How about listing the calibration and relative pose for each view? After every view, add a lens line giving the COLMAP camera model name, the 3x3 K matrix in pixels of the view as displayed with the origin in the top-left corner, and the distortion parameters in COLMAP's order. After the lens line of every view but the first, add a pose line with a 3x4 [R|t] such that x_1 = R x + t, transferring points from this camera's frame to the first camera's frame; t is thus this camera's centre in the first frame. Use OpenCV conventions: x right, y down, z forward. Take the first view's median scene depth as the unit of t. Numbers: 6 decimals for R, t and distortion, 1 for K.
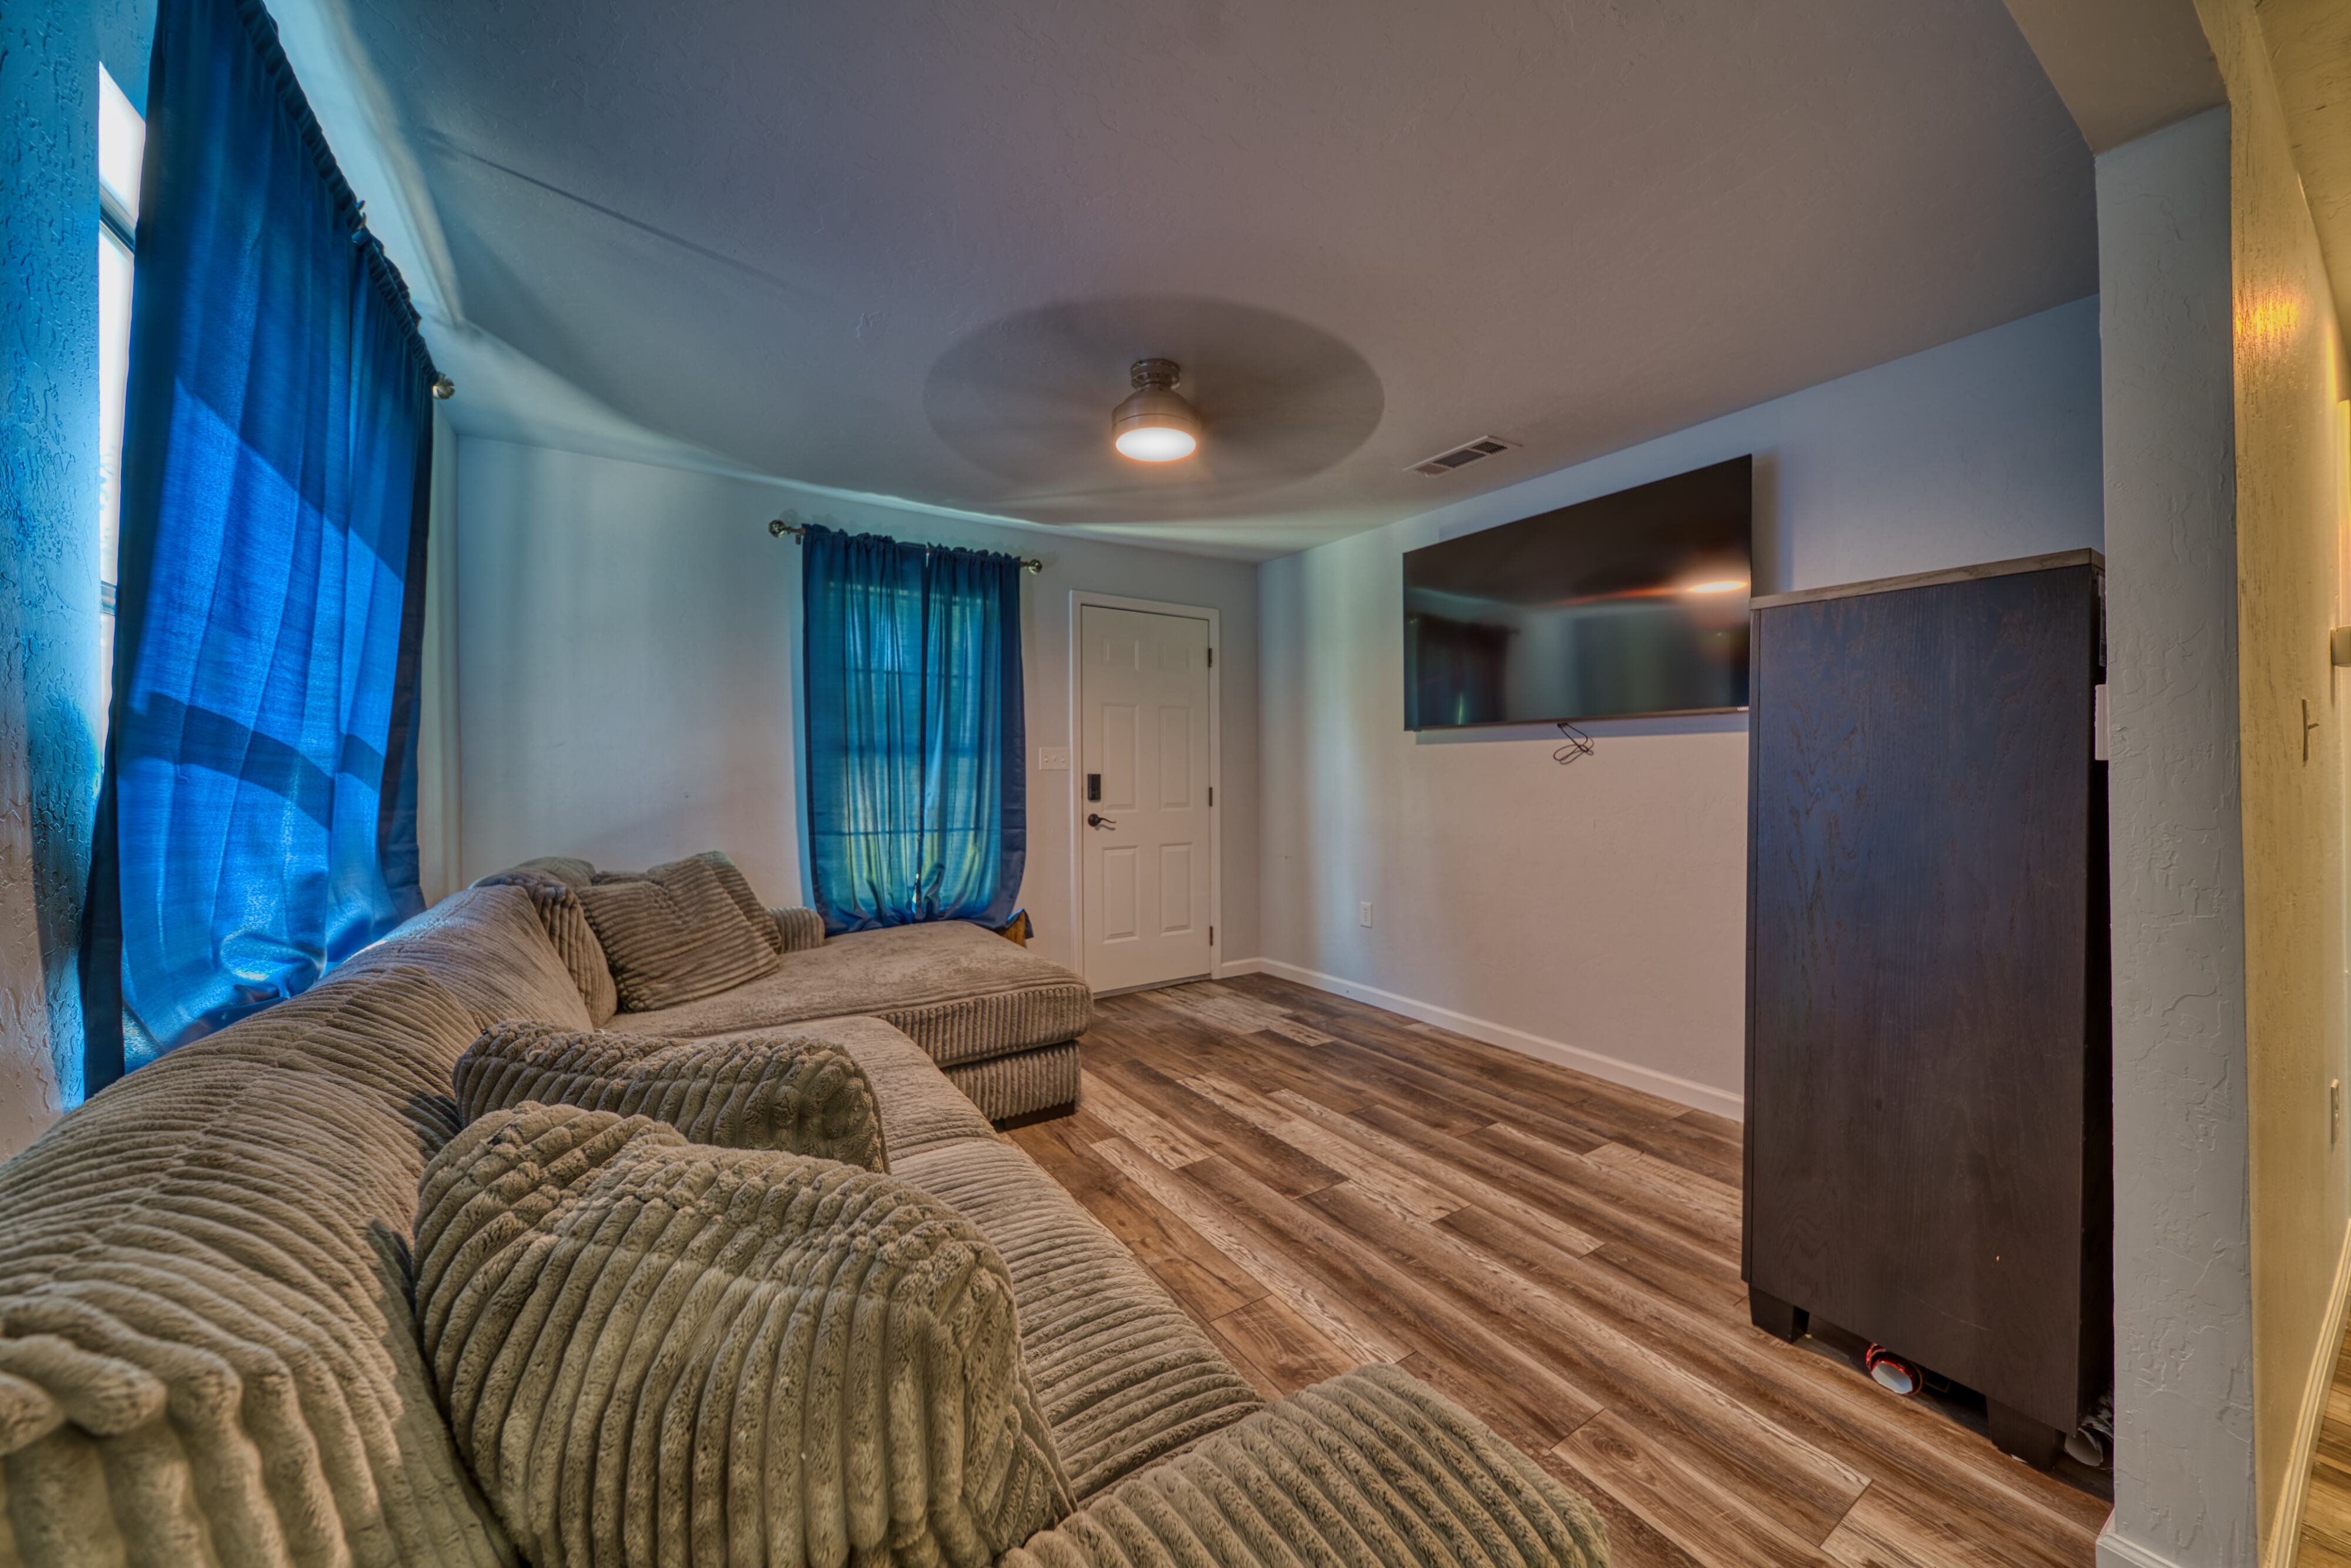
lens RADIAL K [[838.4, 0, 1178.5], [0, 838.4, 776.2], [0, 0, 1]] dist [-0.001098, -0.000551]
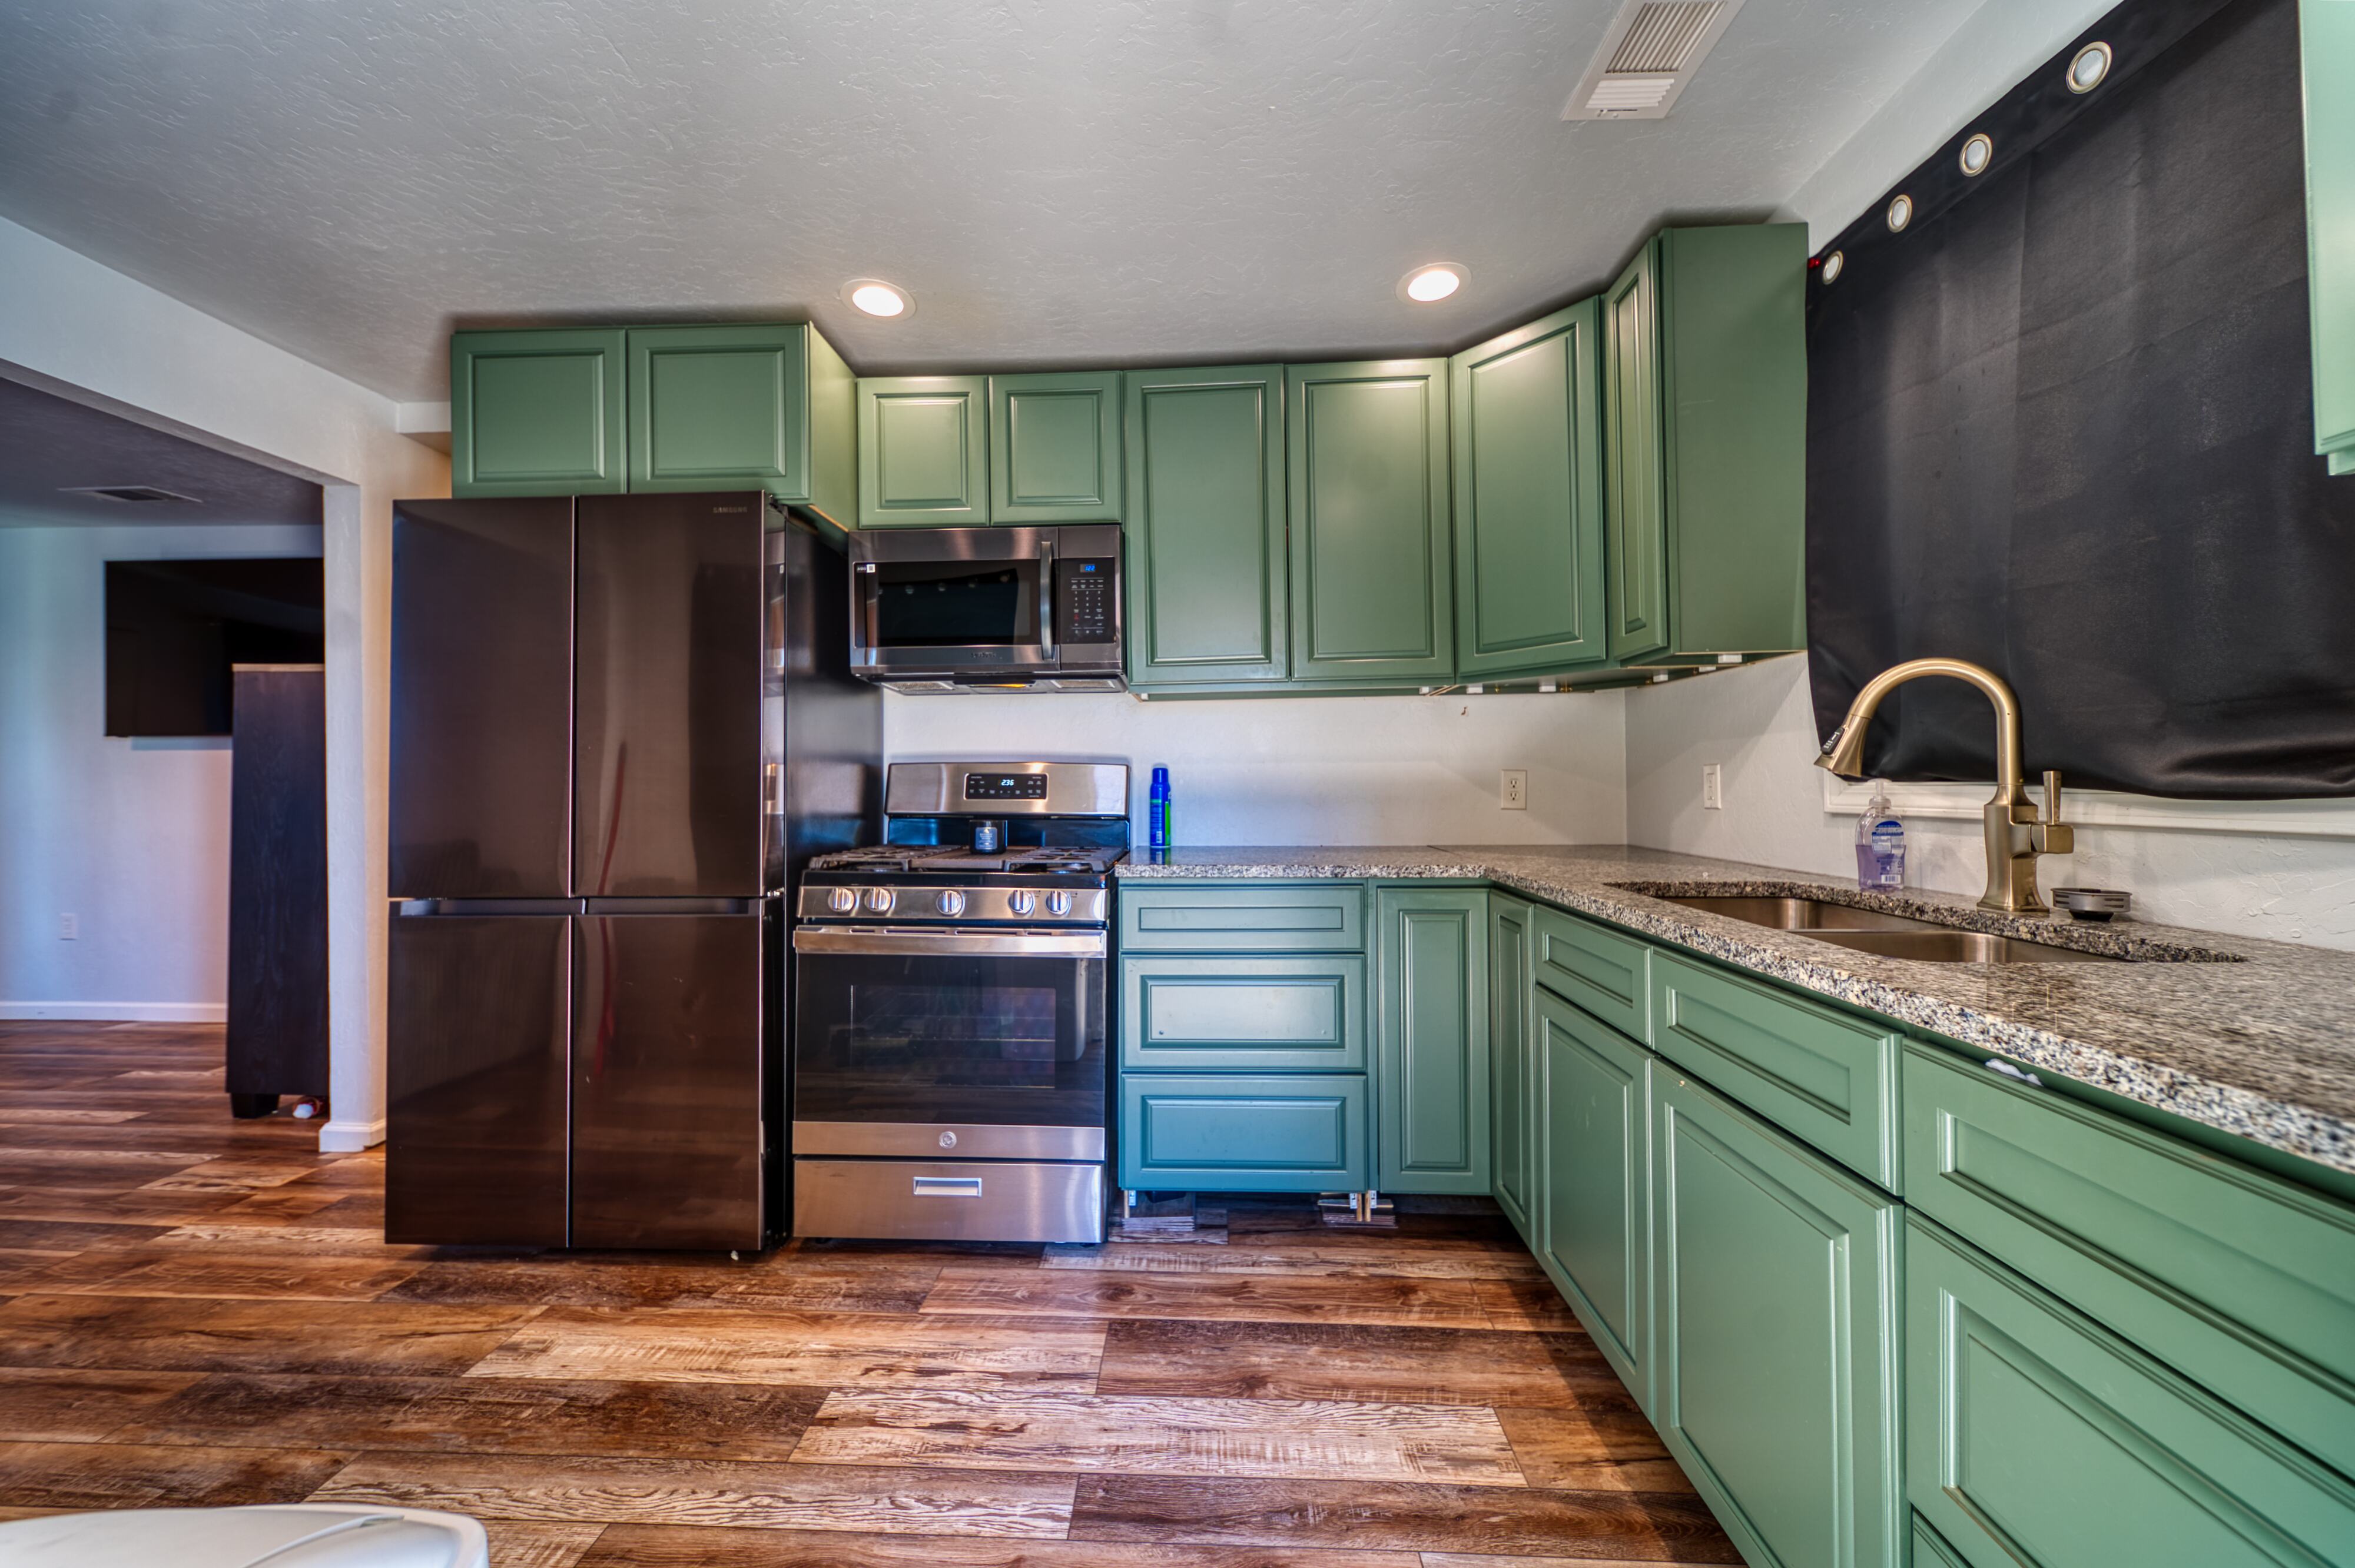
lens RADIAL K [[839.8, 0, 1180.5], [0, 839.8, 776.2], [0, 0, 1]] dist [-0.001098, -0.000551]
pose [[0.576873, 0.005581, 0.816815, 0.312027], [0.007824, 0.999893, -0.012358, 0.026759], [-0.816796, 0.013520, 0.576768, -1.052647]]
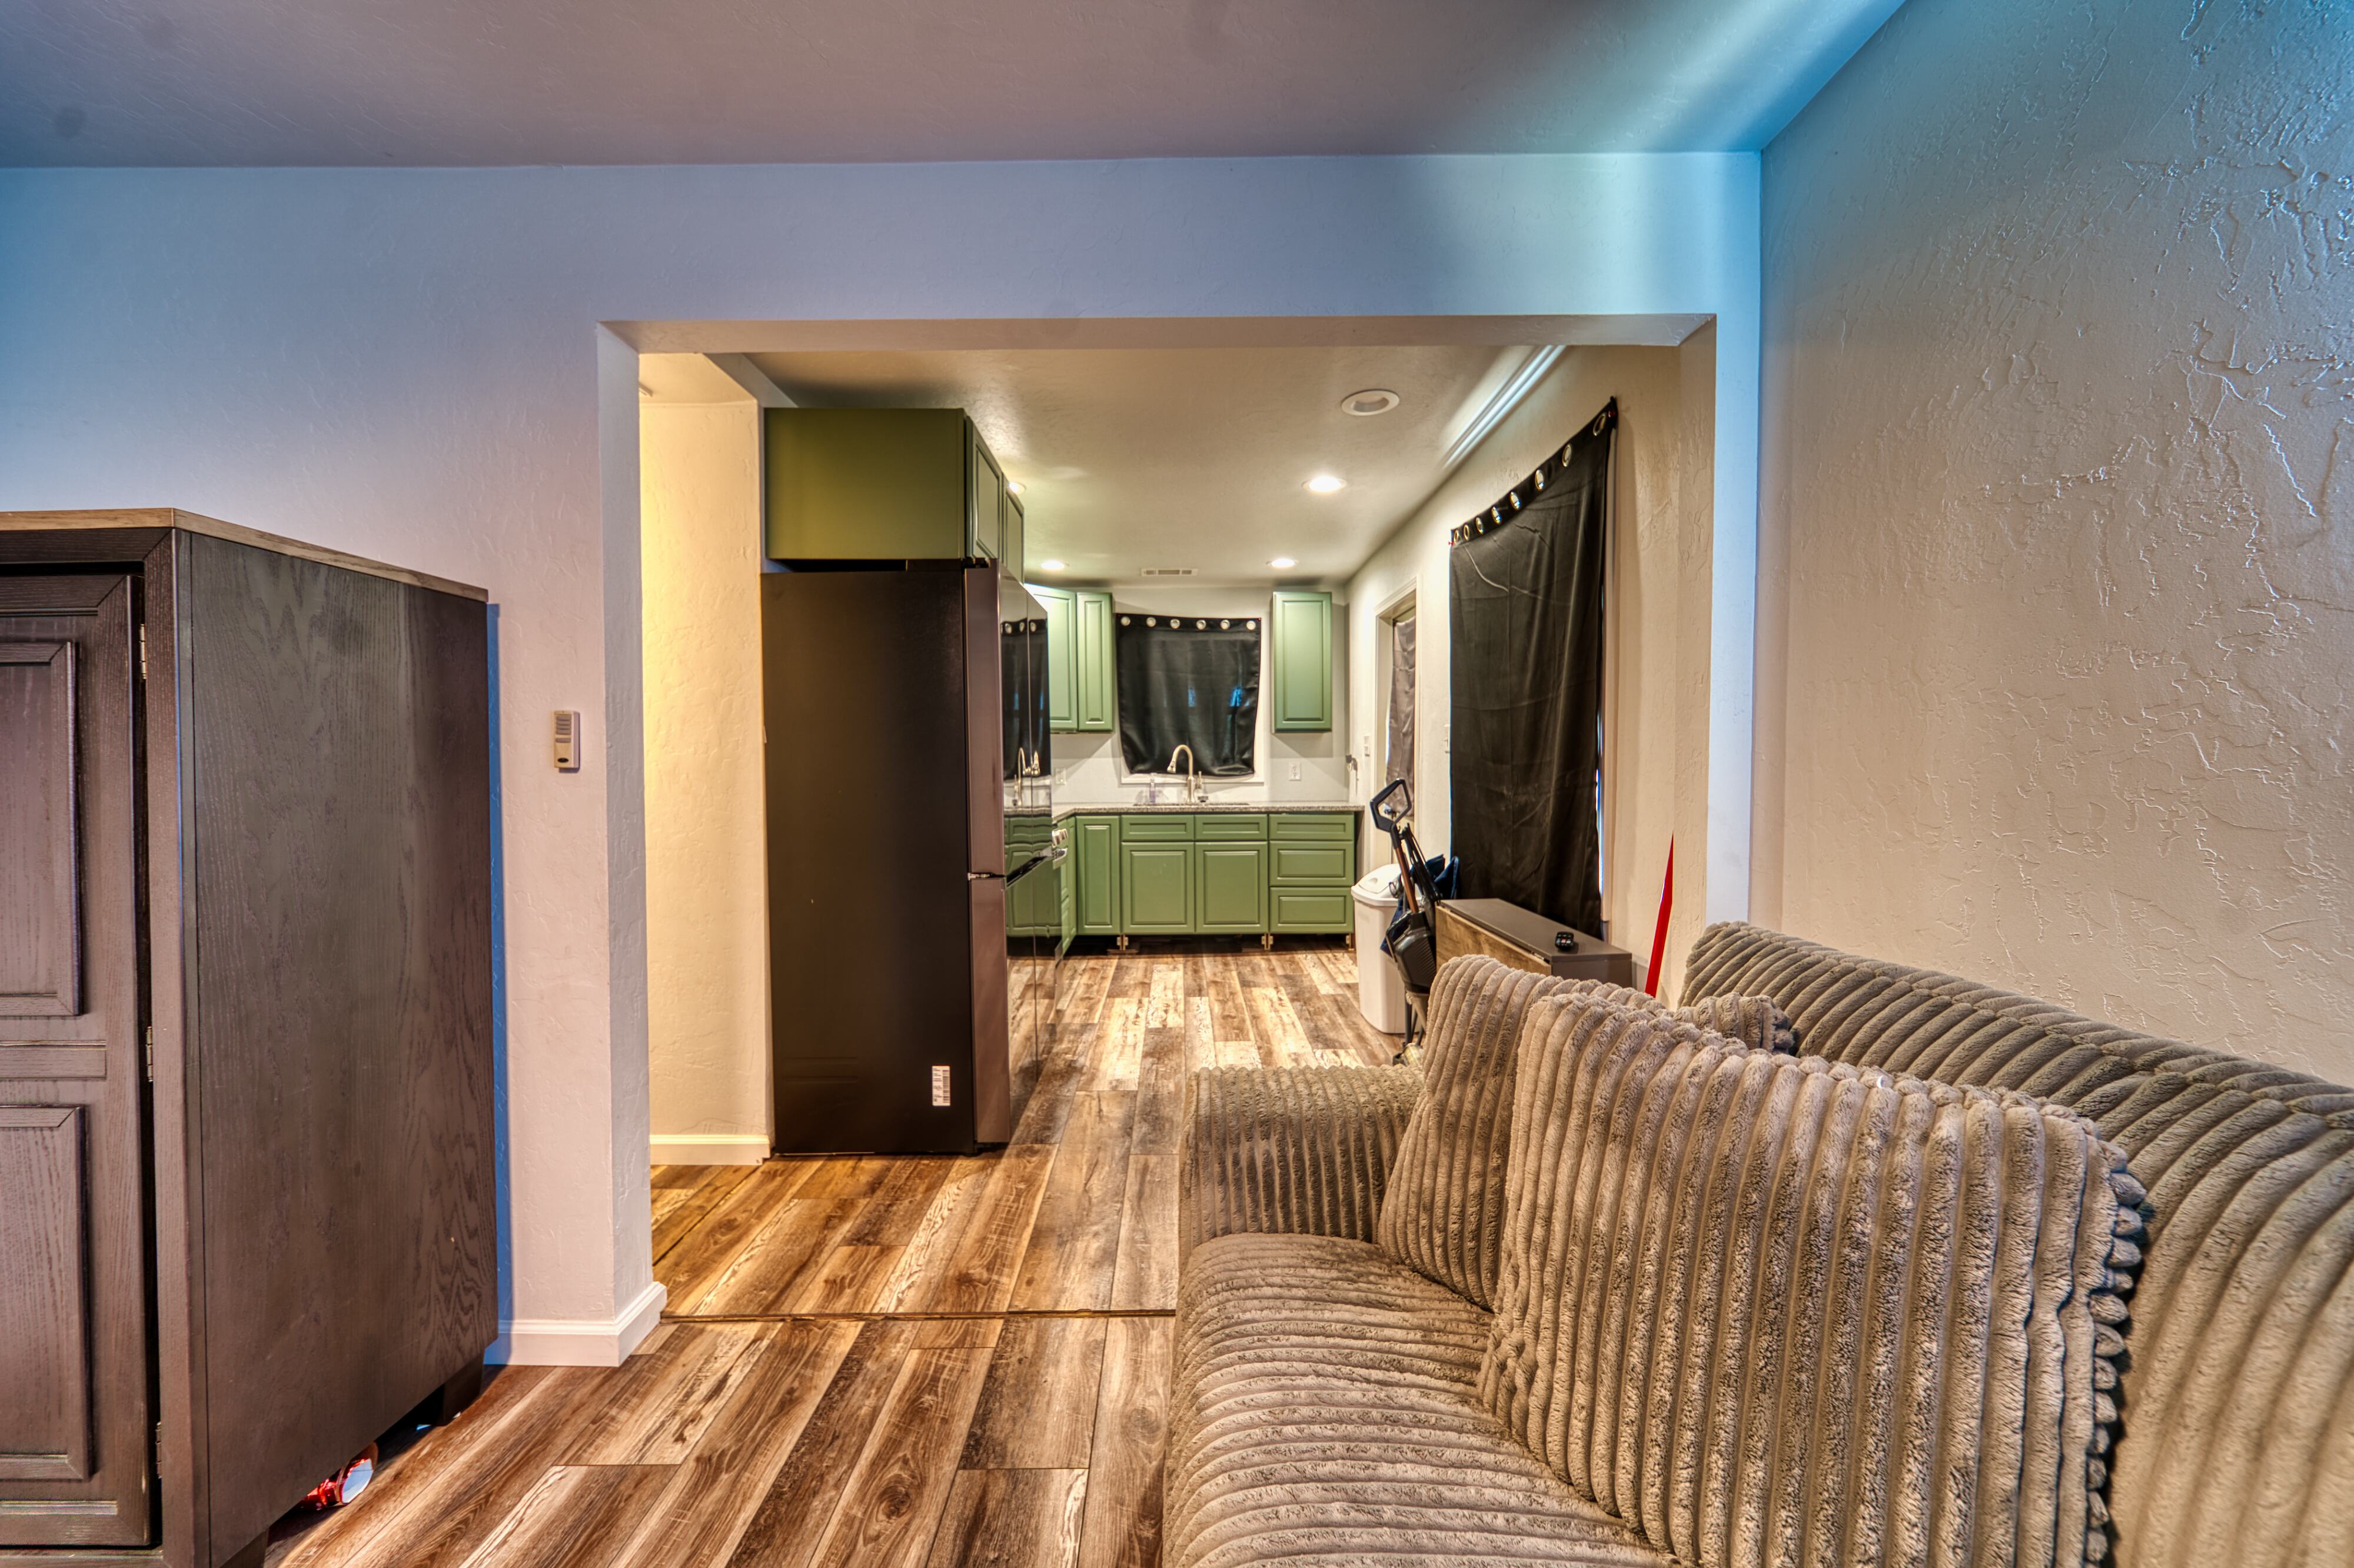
lens RADIAL K [[831.9, 0, 1183.5], [0, 831.9, 773.6], [0, 0, 1]] dist [0.005811, -0.000077]
pose [[-0.840243, -0.000836, 0.542210, -0.221681], [0.009402, 0.999826, 0.016111, -0.011524], [-0.542129, 0.018634, -0.840089, 0.832630]]
